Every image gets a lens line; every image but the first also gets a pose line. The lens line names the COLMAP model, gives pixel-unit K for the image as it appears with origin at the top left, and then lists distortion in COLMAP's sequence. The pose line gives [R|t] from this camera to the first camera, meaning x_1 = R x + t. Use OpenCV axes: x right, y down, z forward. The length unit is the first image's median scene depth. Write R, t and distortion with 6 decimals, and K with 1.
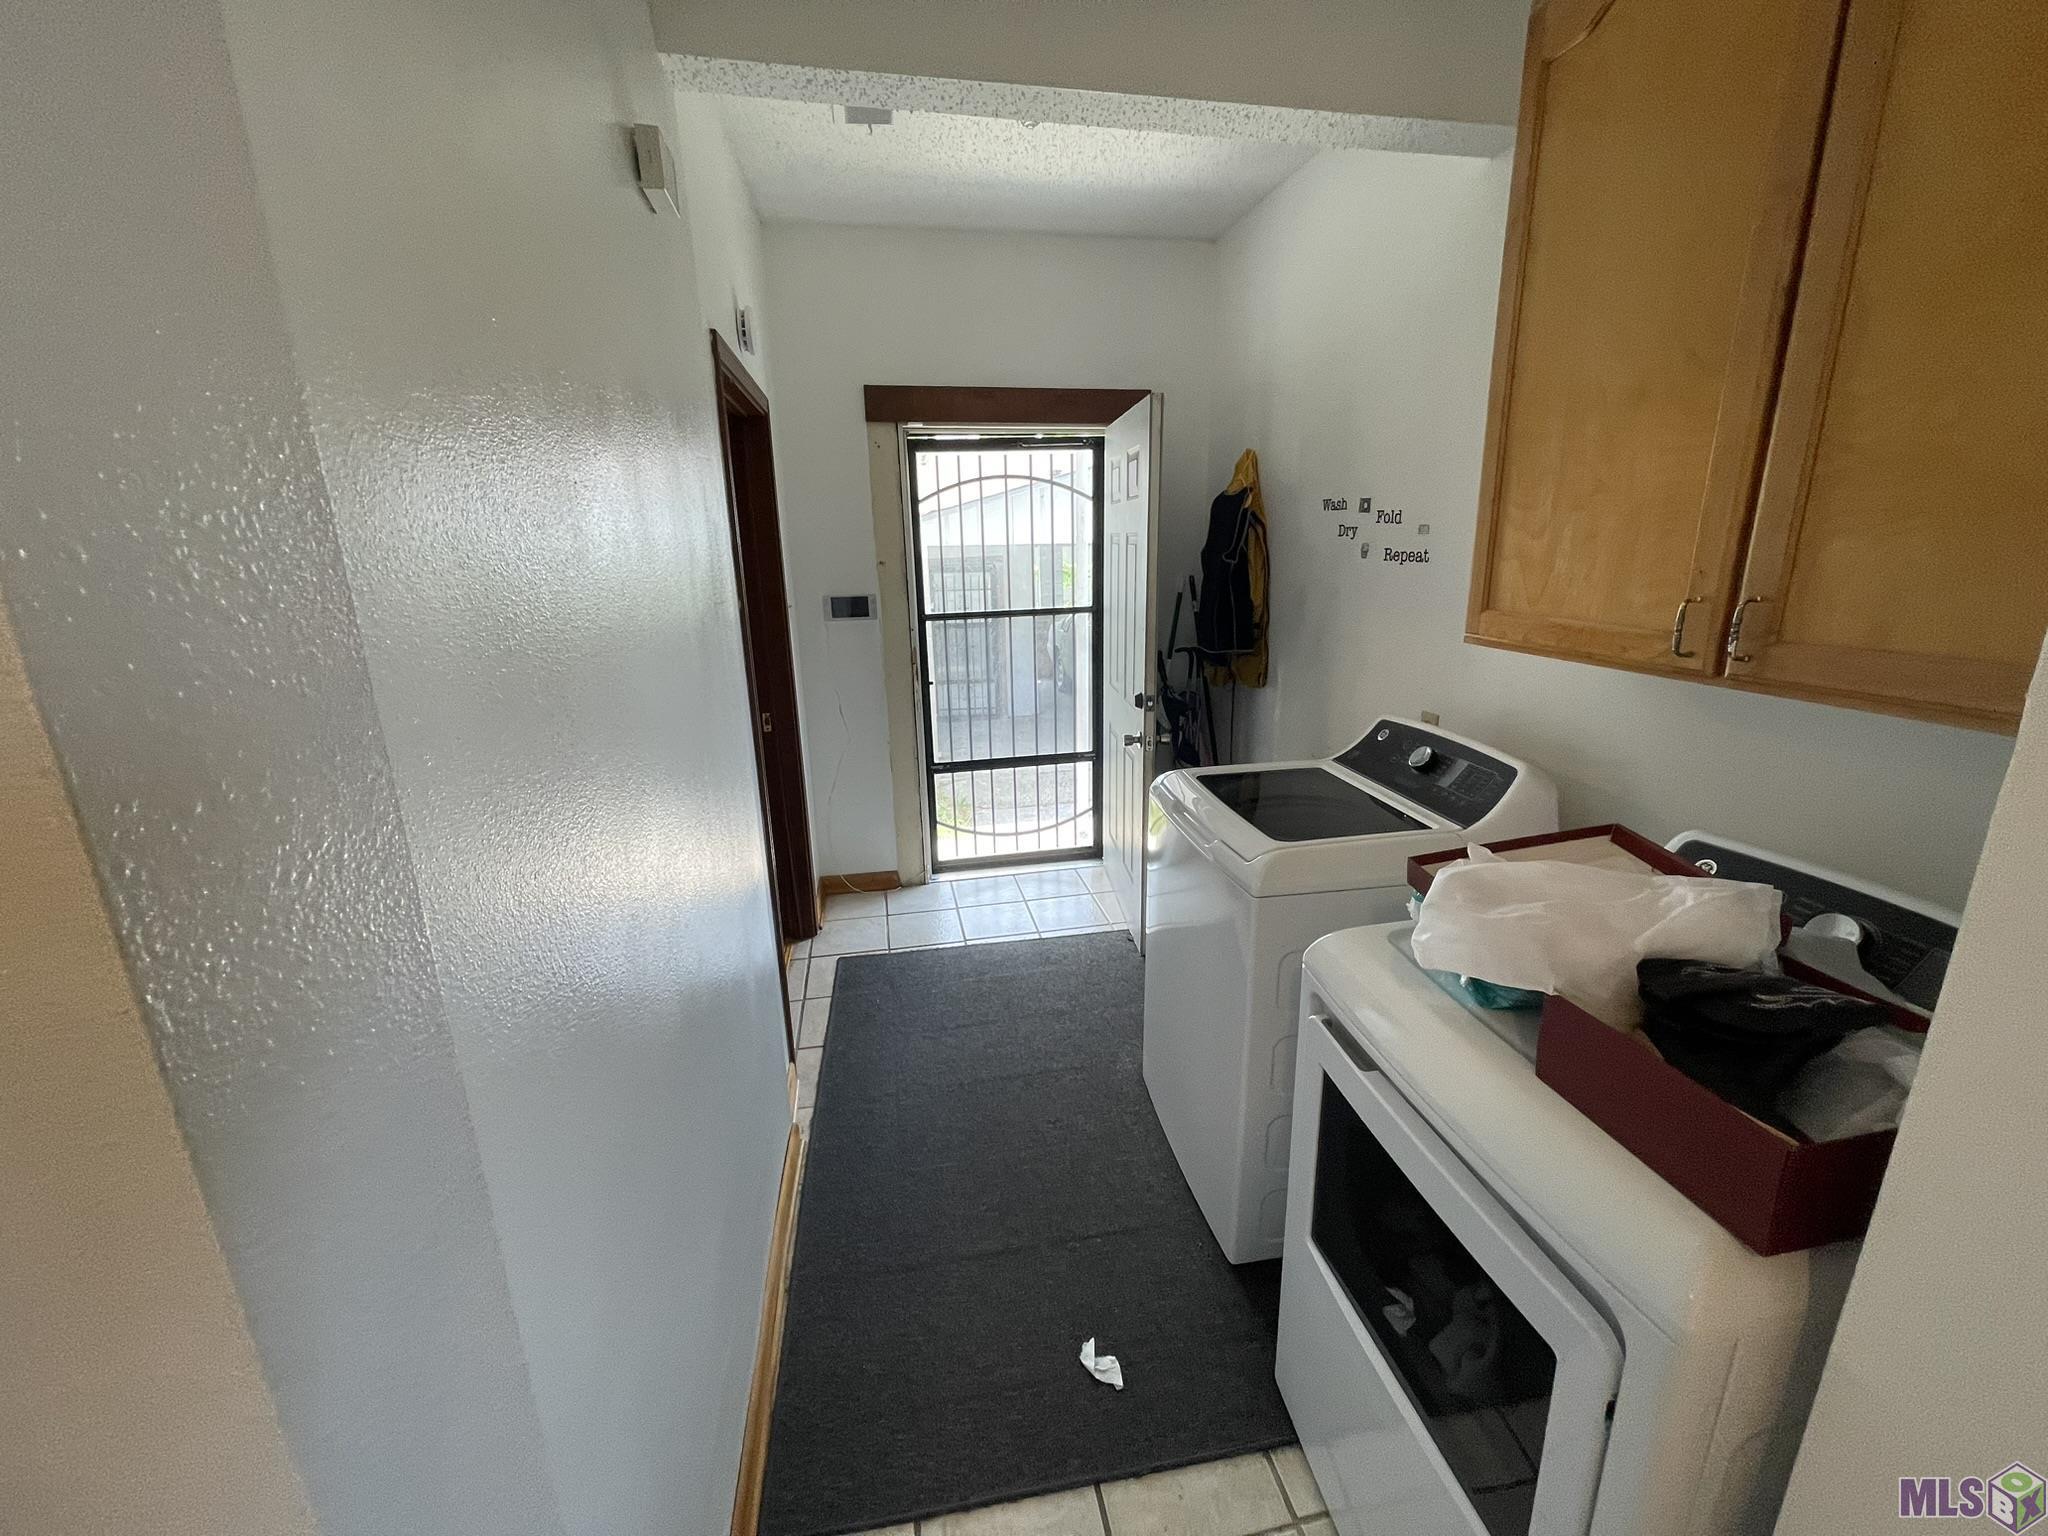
lens RADIAL K [[821.2, 0, 1027.3], [0, 821.2, 760.6], [0, 0, 1]] dist [-0.001554, 0.000681]
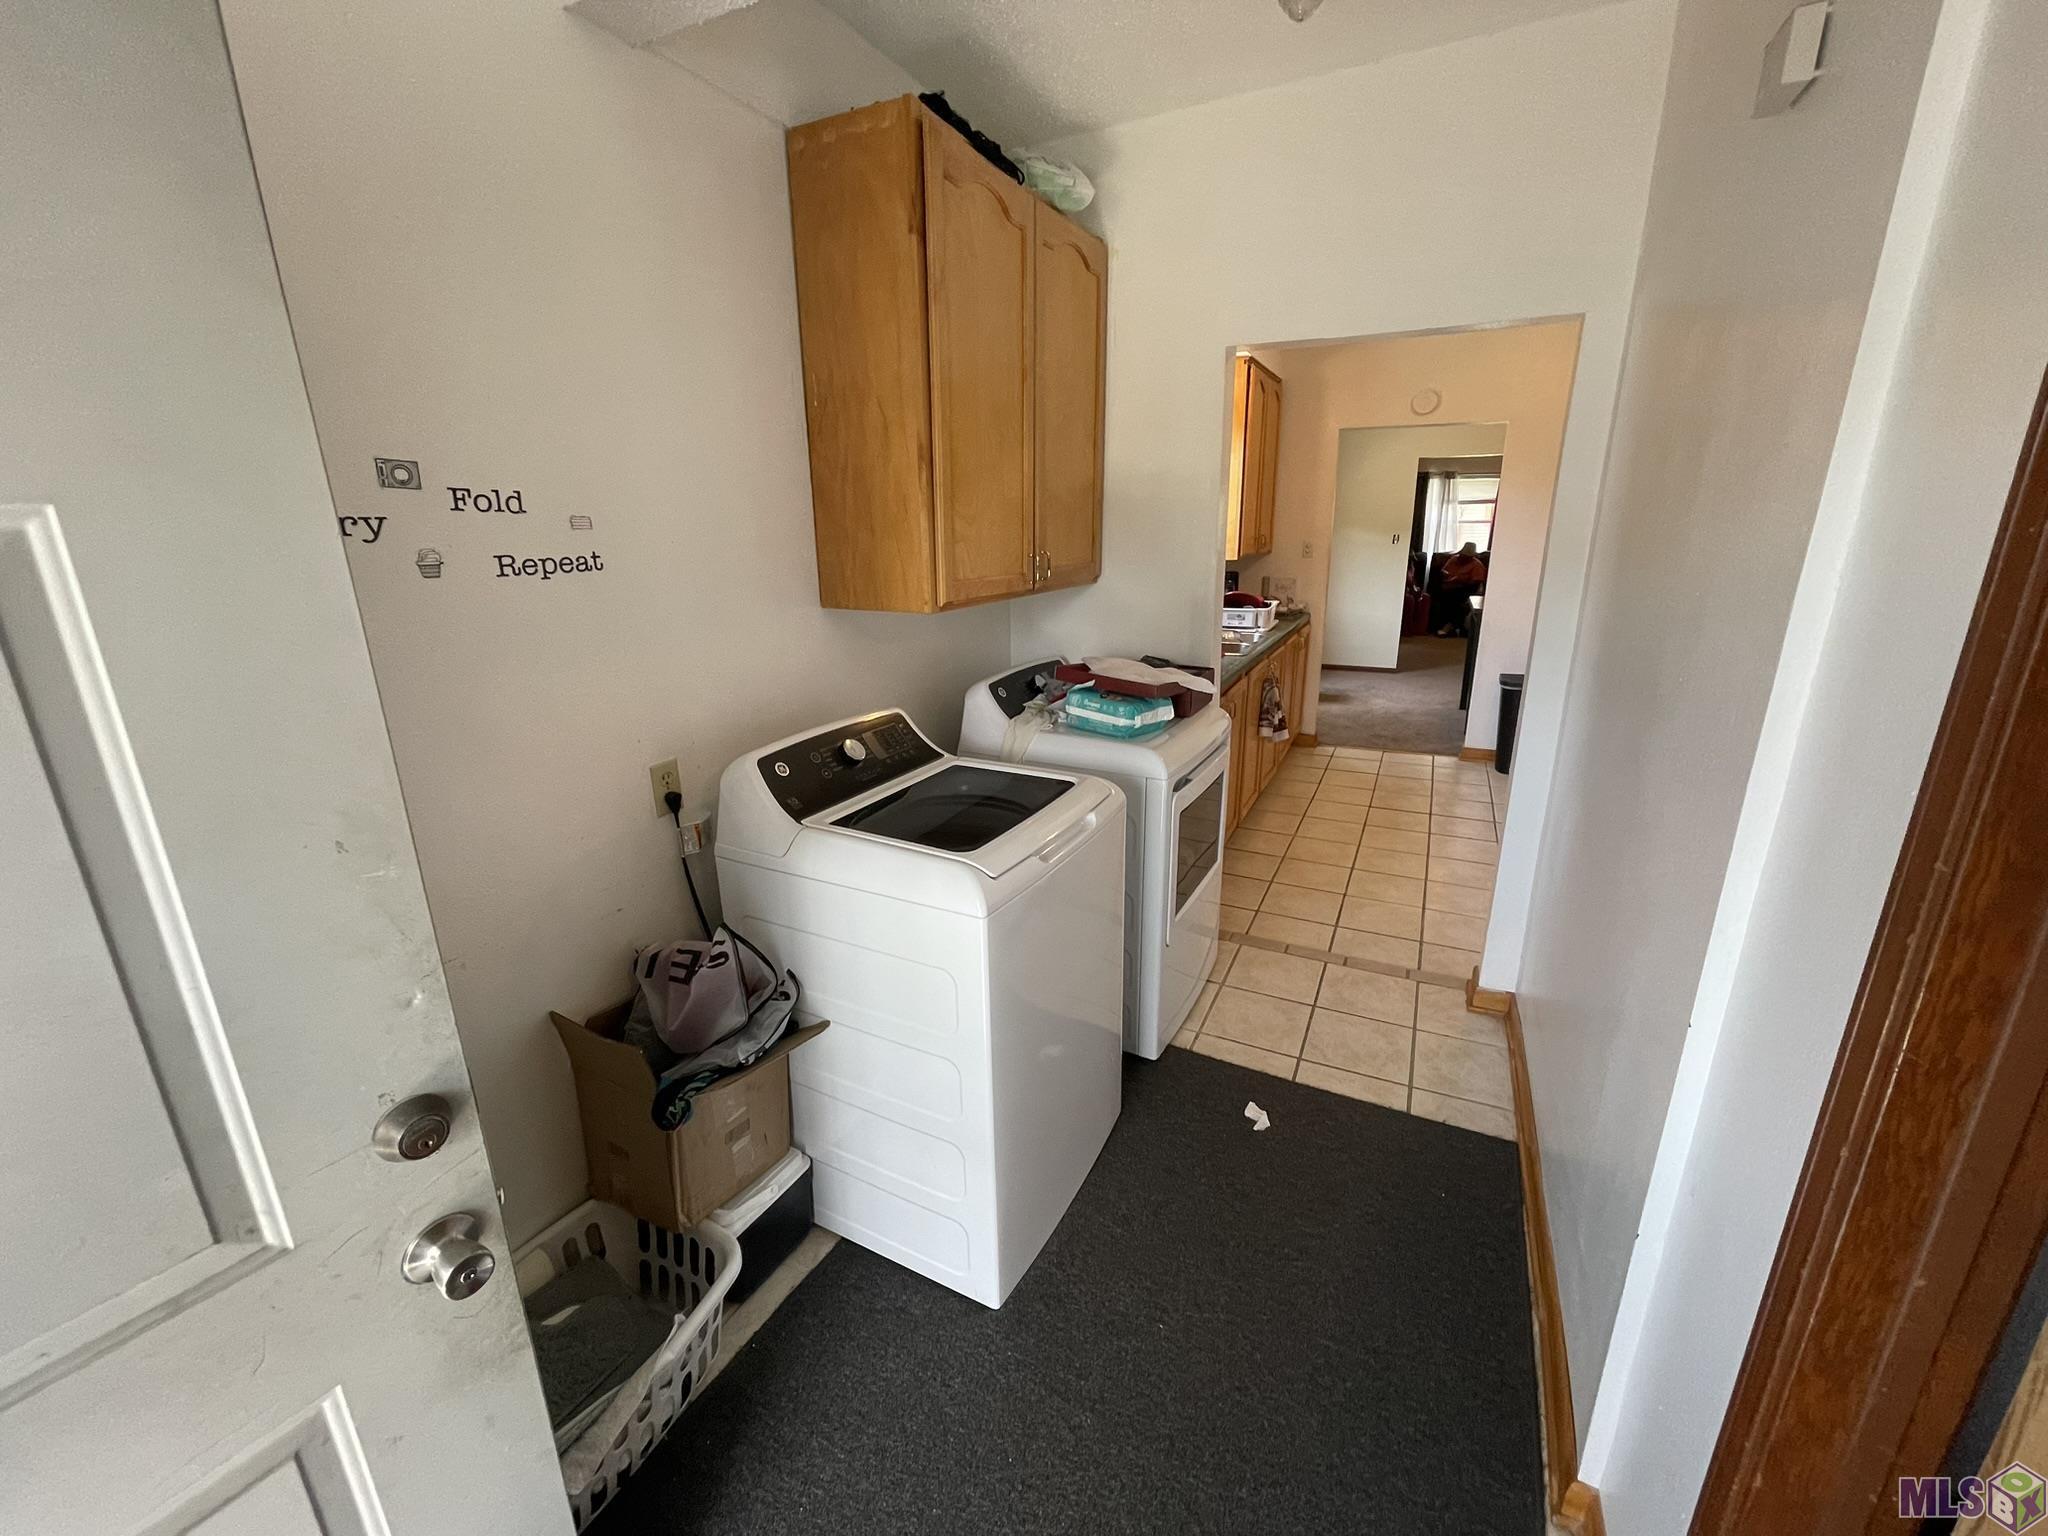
lens RADIAL K [[829.5, 0, 1020.6], [0, 829.5, 757.9], [0, 0, 1]] dist [-0.000246, 0.000168]
pose [[-0.800326, -0.139869, 0.583022, -0.185083], [0.182931, 0.869079, 0.459607, -0.289591], [-0.570977, 0.474488, -0.669960, 1.076371]]
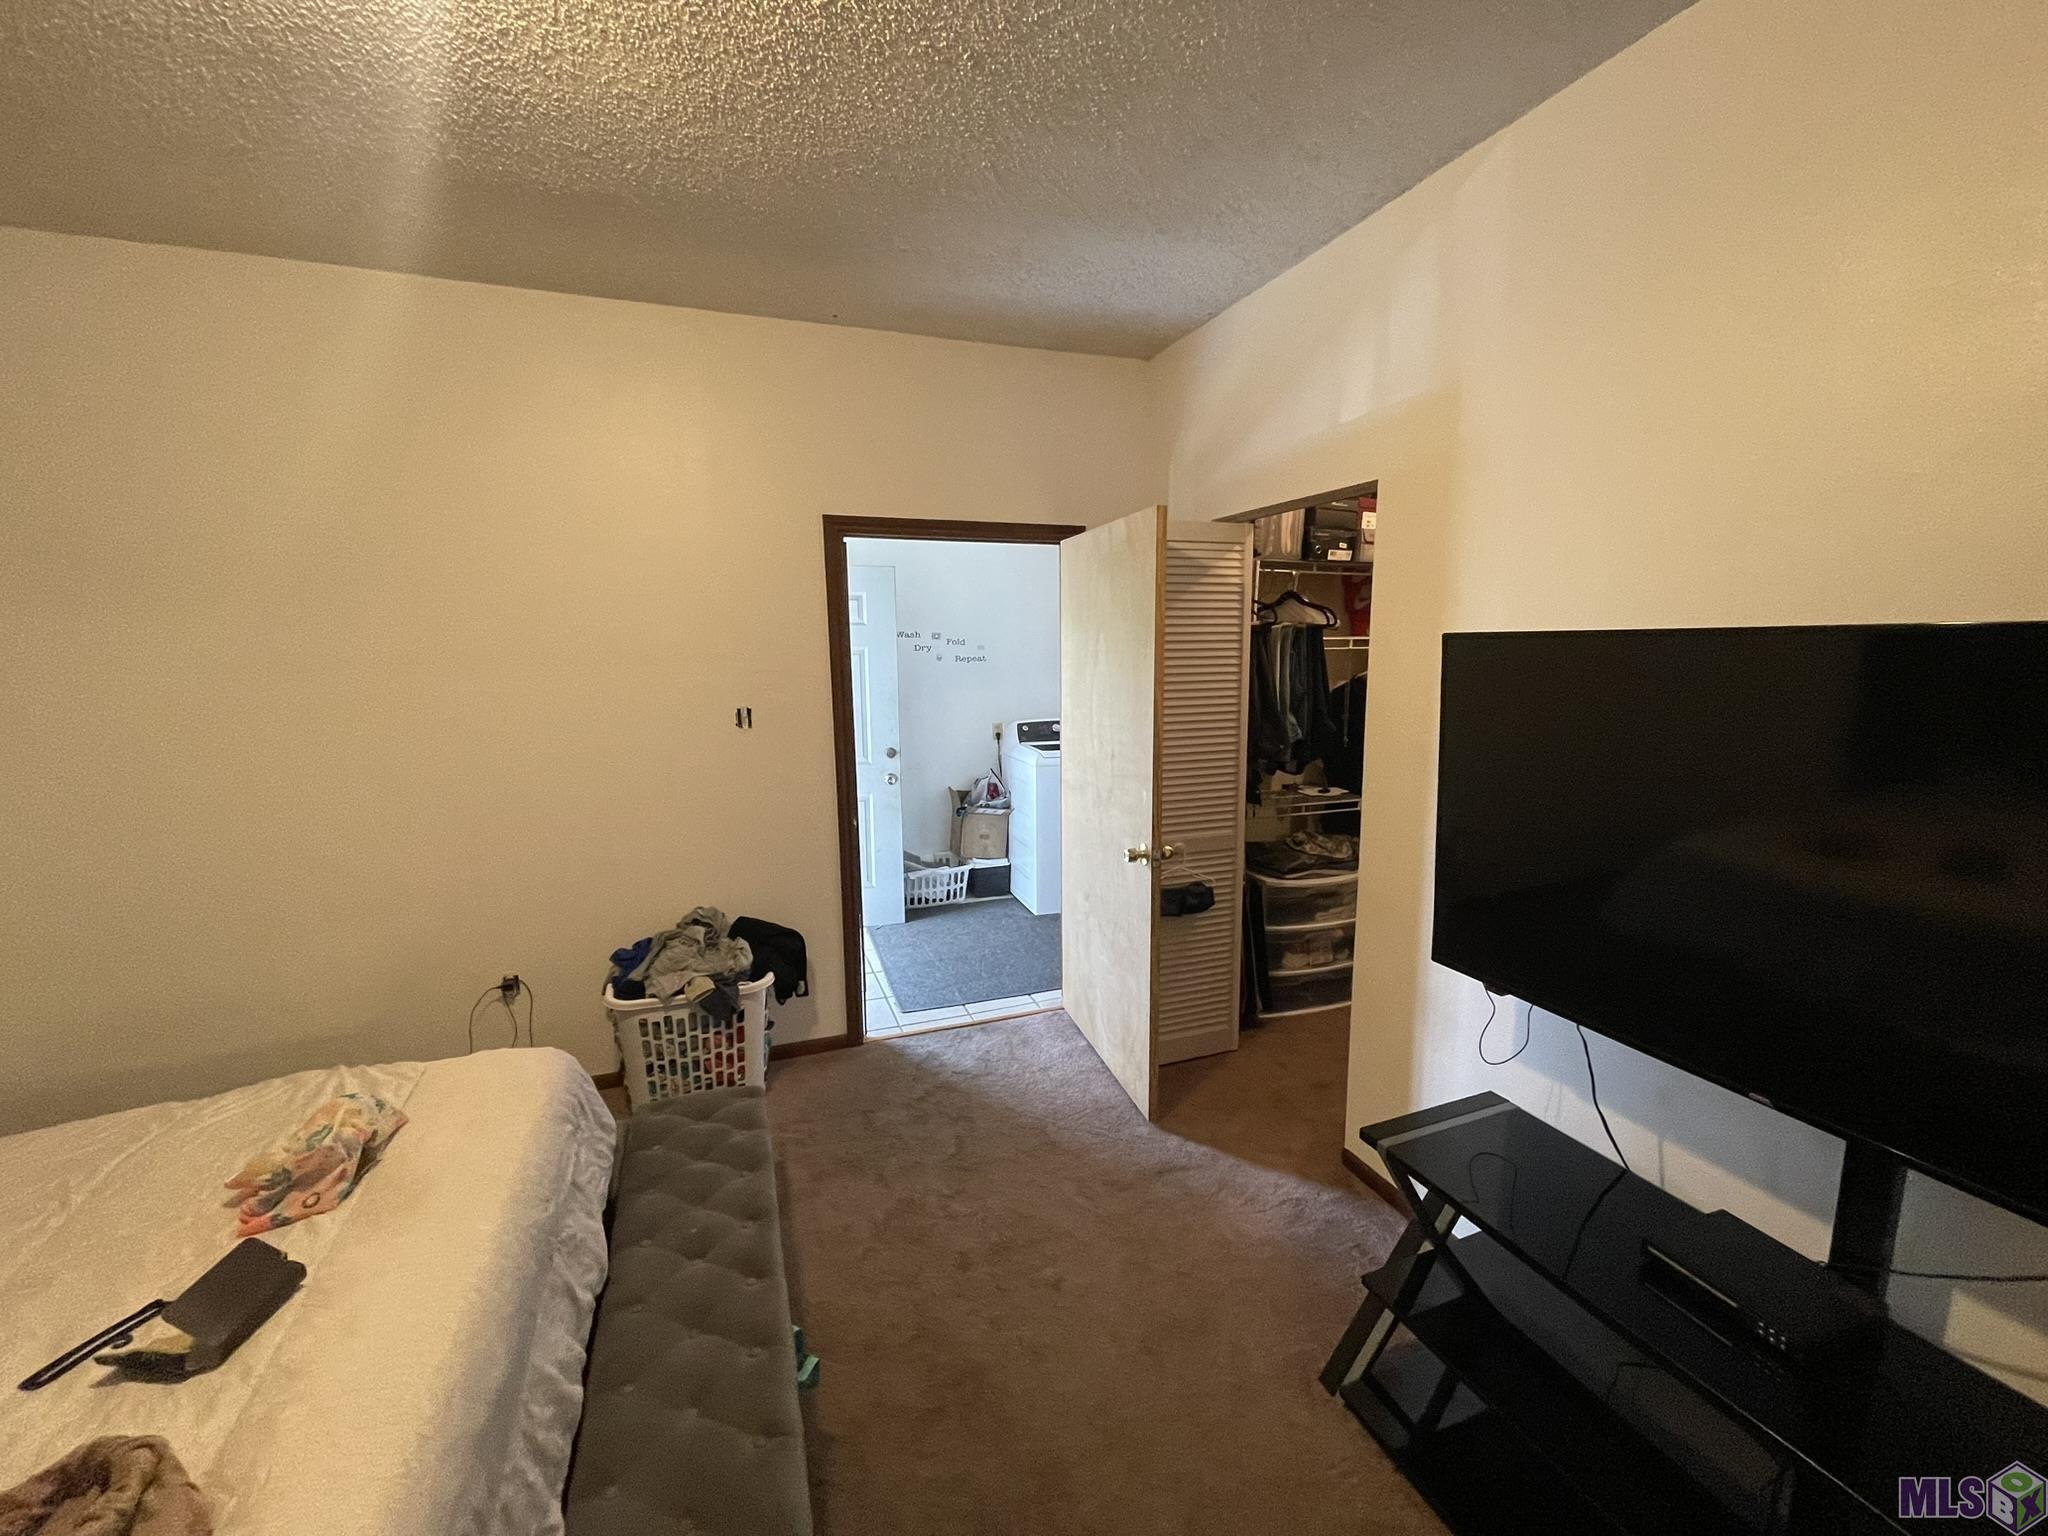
lens RADIAL K [[821.2, 0, 1027.3], [0, 821.2, 760.6], [0, 0, 1]] dist [-0.001554, 0.000681]
pose [[-0.170642, -0.117340, 0.978321, -1.508319], [0.266914, 0.950256, 0.160530, -0.253585], [-0.948493, 0.288521, -0.130834, 1.022935]]
